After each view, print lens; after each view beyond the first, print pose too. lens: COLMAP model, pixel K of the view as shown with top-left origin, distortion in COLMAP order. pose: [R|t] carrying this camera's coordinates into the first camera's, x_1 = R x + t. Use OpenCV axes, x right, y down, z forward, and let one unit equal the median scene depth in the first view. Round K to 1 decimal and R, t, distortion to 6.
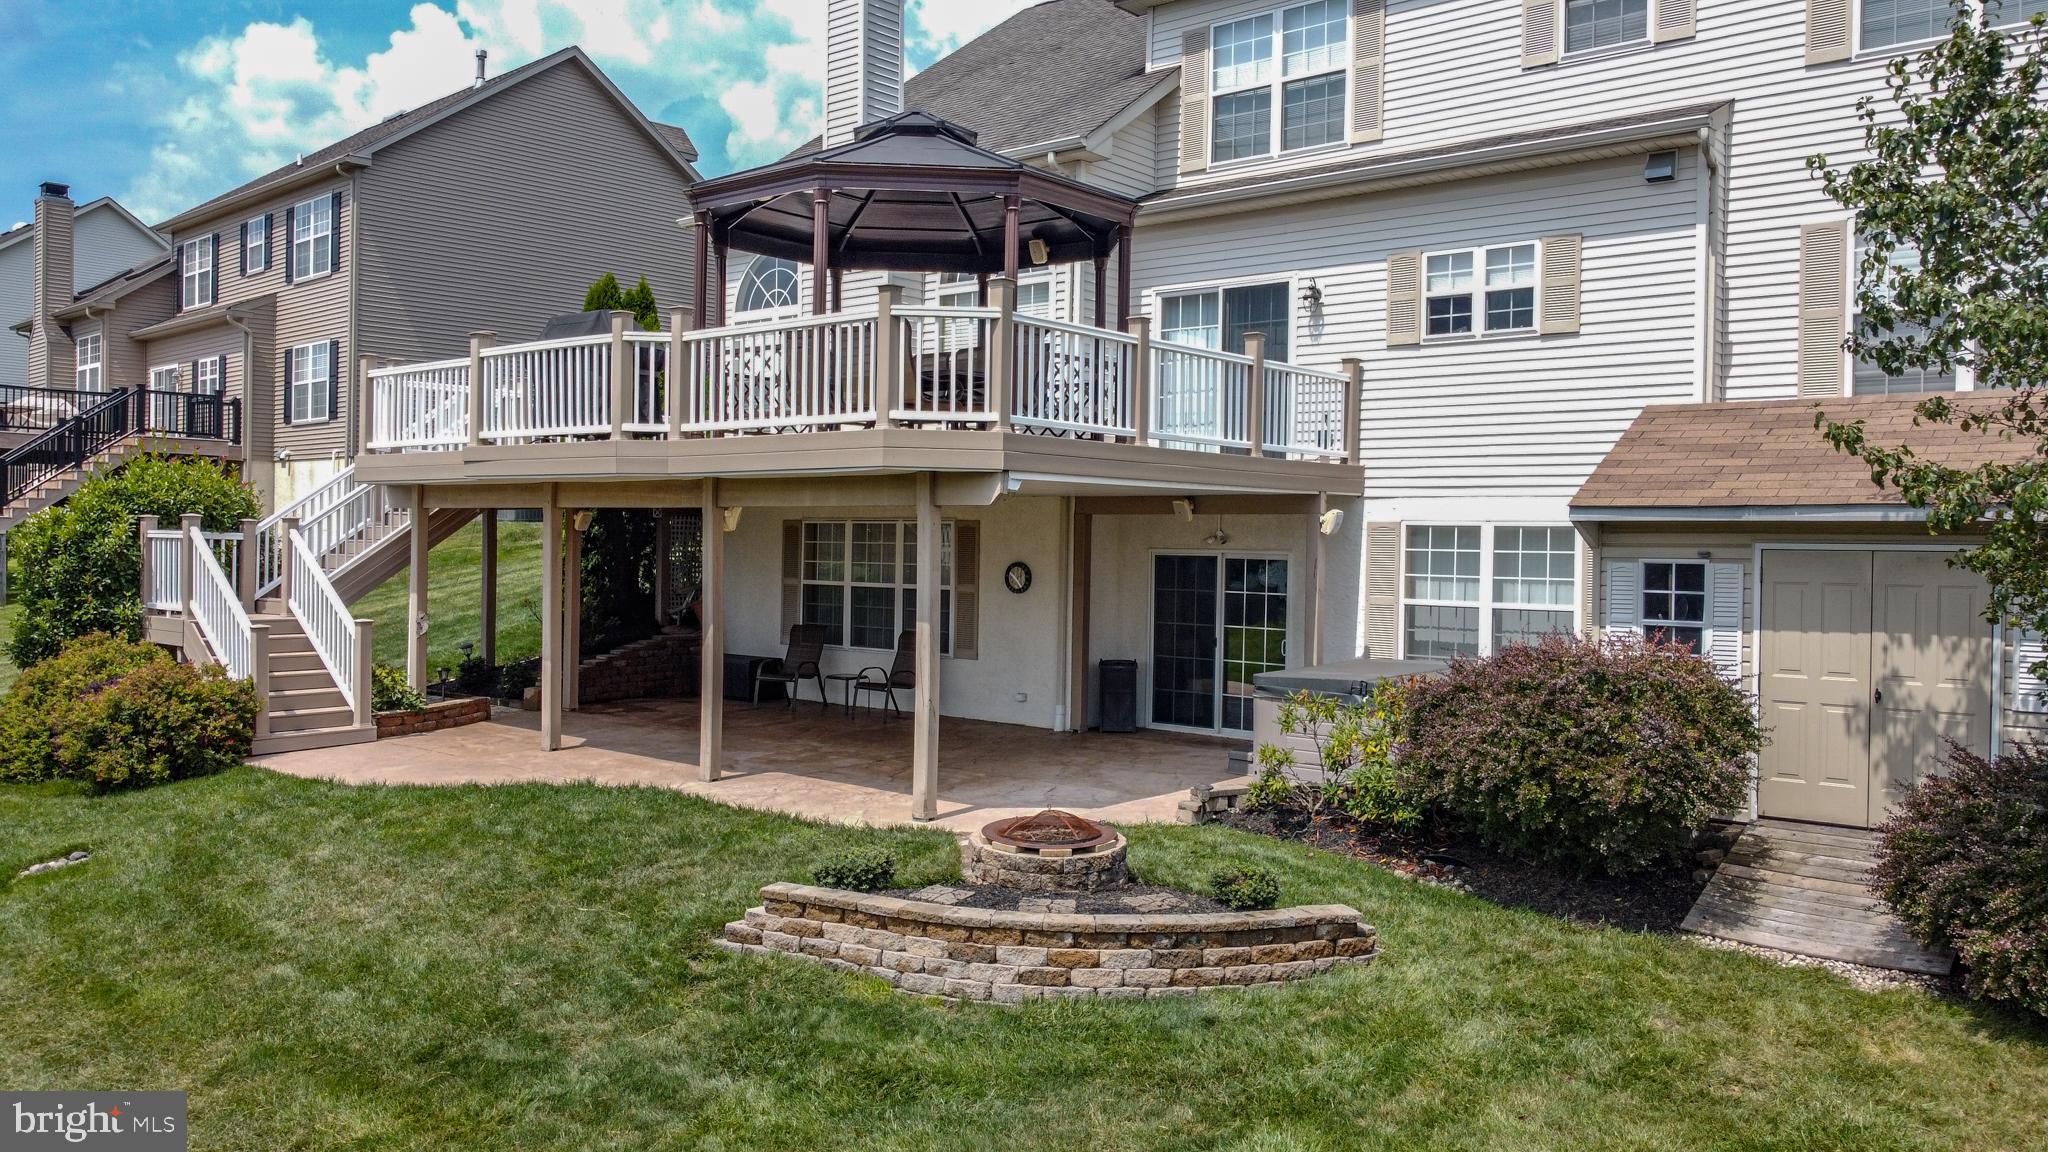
lens RADIAL K [[1549.8, 0, 1024.9], [0, 1549.8, 575.2], [0, 0, 1]] dist [-0.001786, -0.009333]
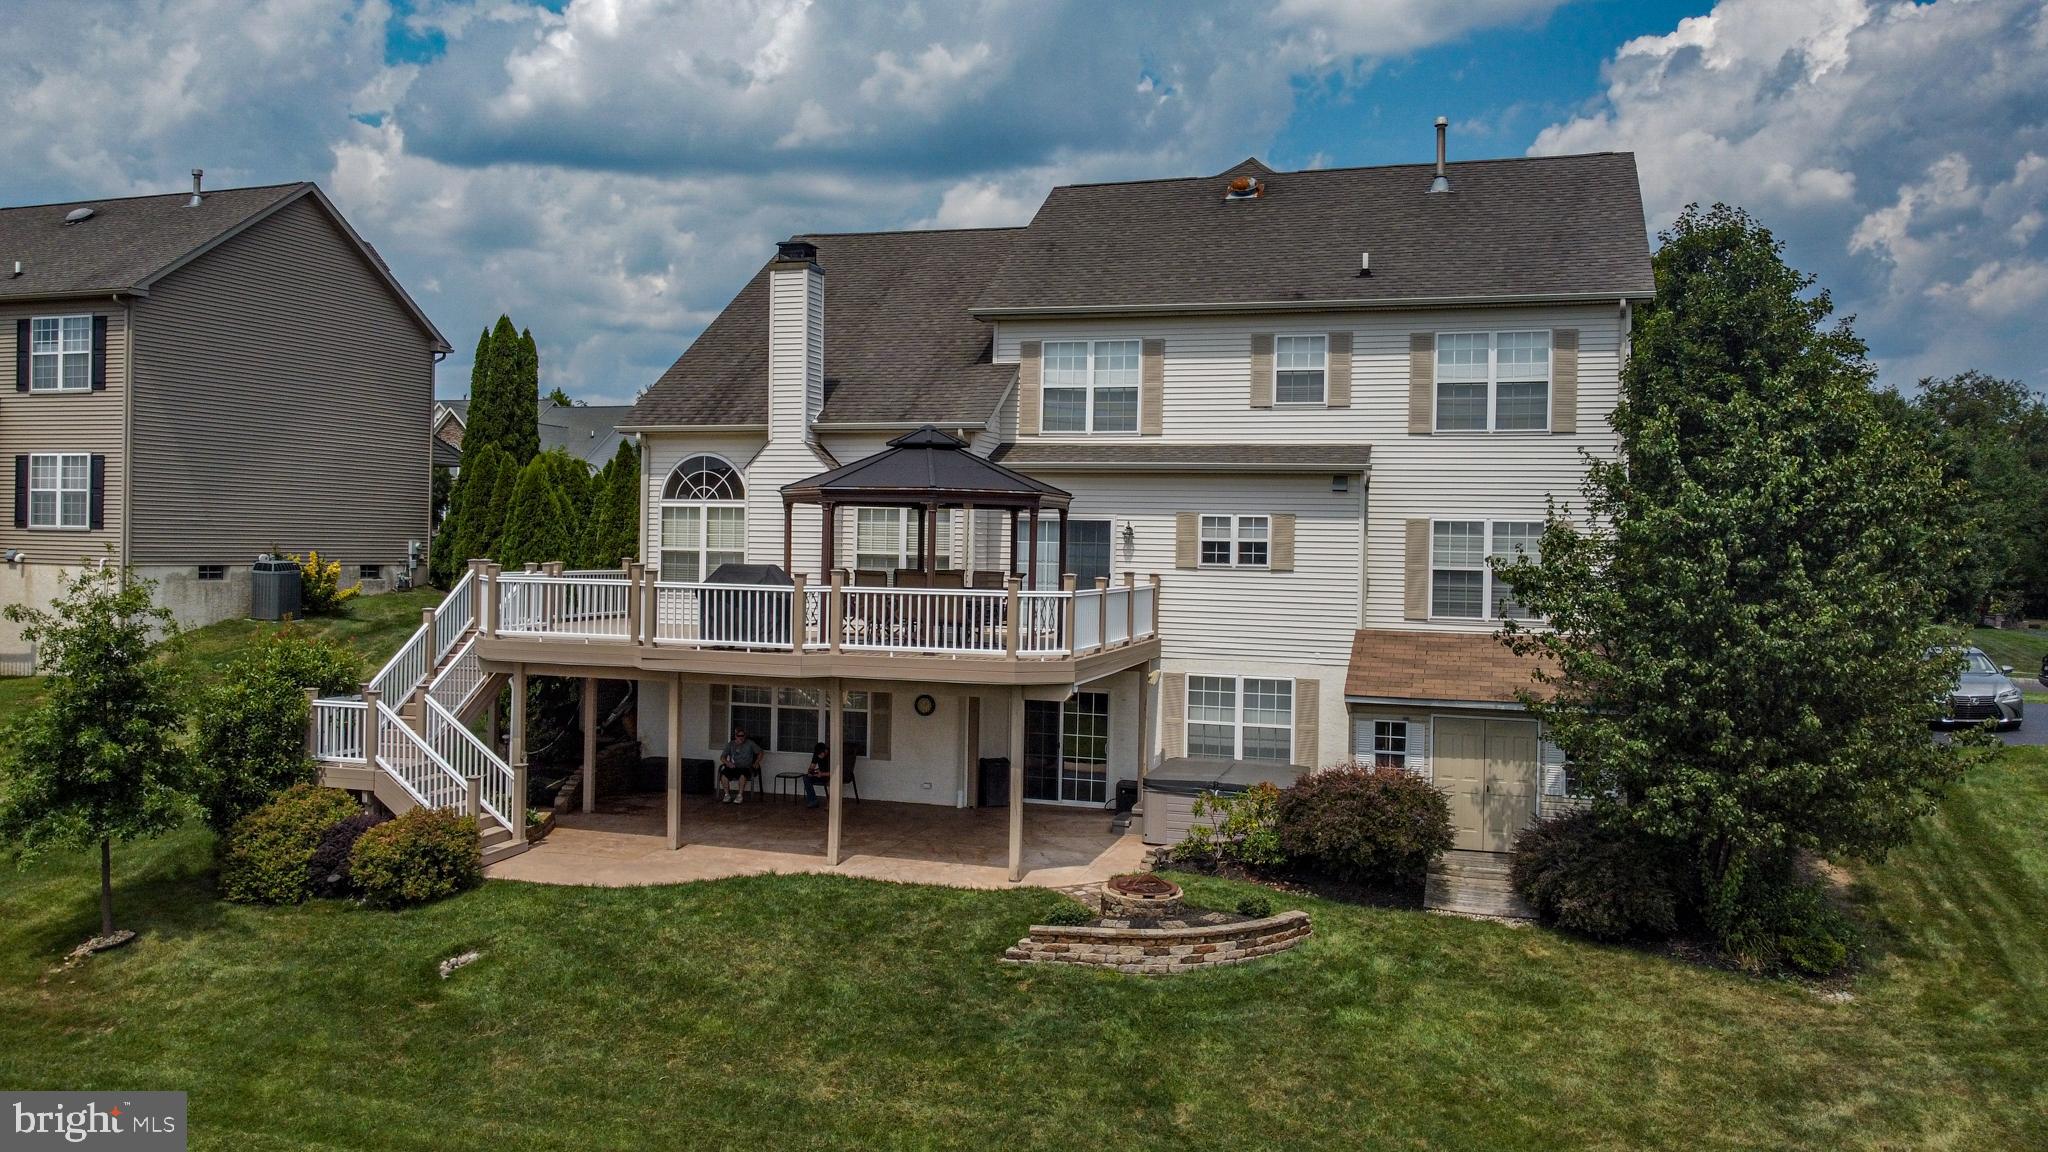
lens RADIAL K [[1549.8, 0, 1021.0], [0, 1549.8, 574.0], [0, 0, 1]] dist [-0.001786, -0.009333]
pose [[0.918394, -0.004813, 0.395638, -0.772295], [0.002254, 0.999973, 0.006933, -0.205071], [-0.395661, -0.005475, 0.918380, -0.612748]]
